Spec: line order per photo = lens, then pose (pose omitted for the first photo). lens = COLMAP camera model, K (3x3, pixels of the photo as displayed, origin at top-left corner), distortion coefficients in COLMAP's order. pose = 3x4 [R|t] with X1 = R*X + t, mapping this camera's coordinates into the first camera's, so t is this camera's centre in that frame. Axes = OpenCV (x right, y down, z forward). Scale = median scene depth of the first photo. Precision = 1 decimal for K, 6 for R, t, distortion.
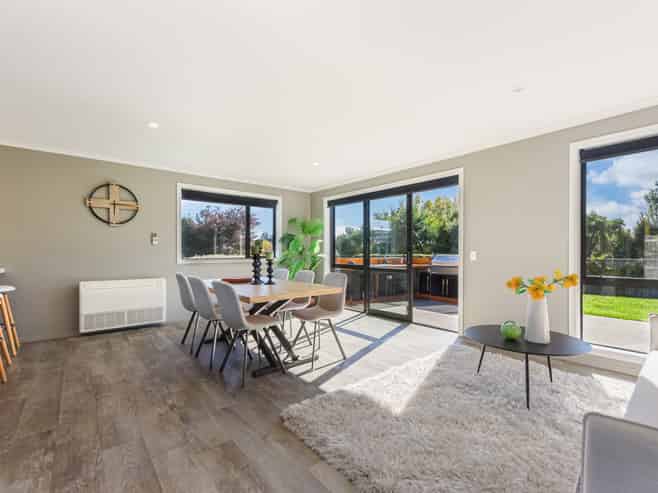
lens RADIAL K [[301.5, 0, 330.2], [0, 301.5, 249.5], [0, 0, 1]] dist [0.004859, 0.001839]
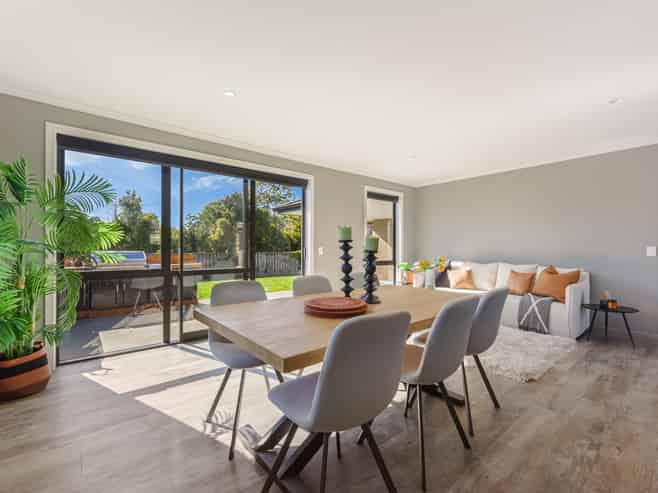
lens RADIAL K [[301.5, 0, 331.3], [0, 301.5, 245.4], [0, 0, 1]] dist [0.004859, 0.001839]
pose [[-0.008356, 0.003278, 0.999960, -0.647554], [-0.021620, 0.999760, -0.003458, -0.000463], [-0.999731, -0.021648, -0.008283, 0.839190]]
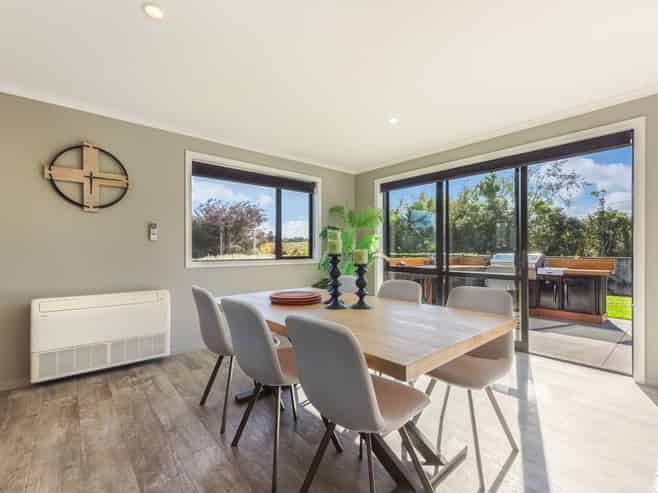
lens RADIAL K [[301.5, 0, 330.0], [0, 301.5, 248.0], [0, 0, 1]] dist [0.004859, 0.001839]
pose [[0.999928, -0.001100, 0.011945, -0.203047], [0.001119, 0.999998, -0.001640, 0.002933], [-0.011943, 0.001654, 0.999927, 0.334614]]
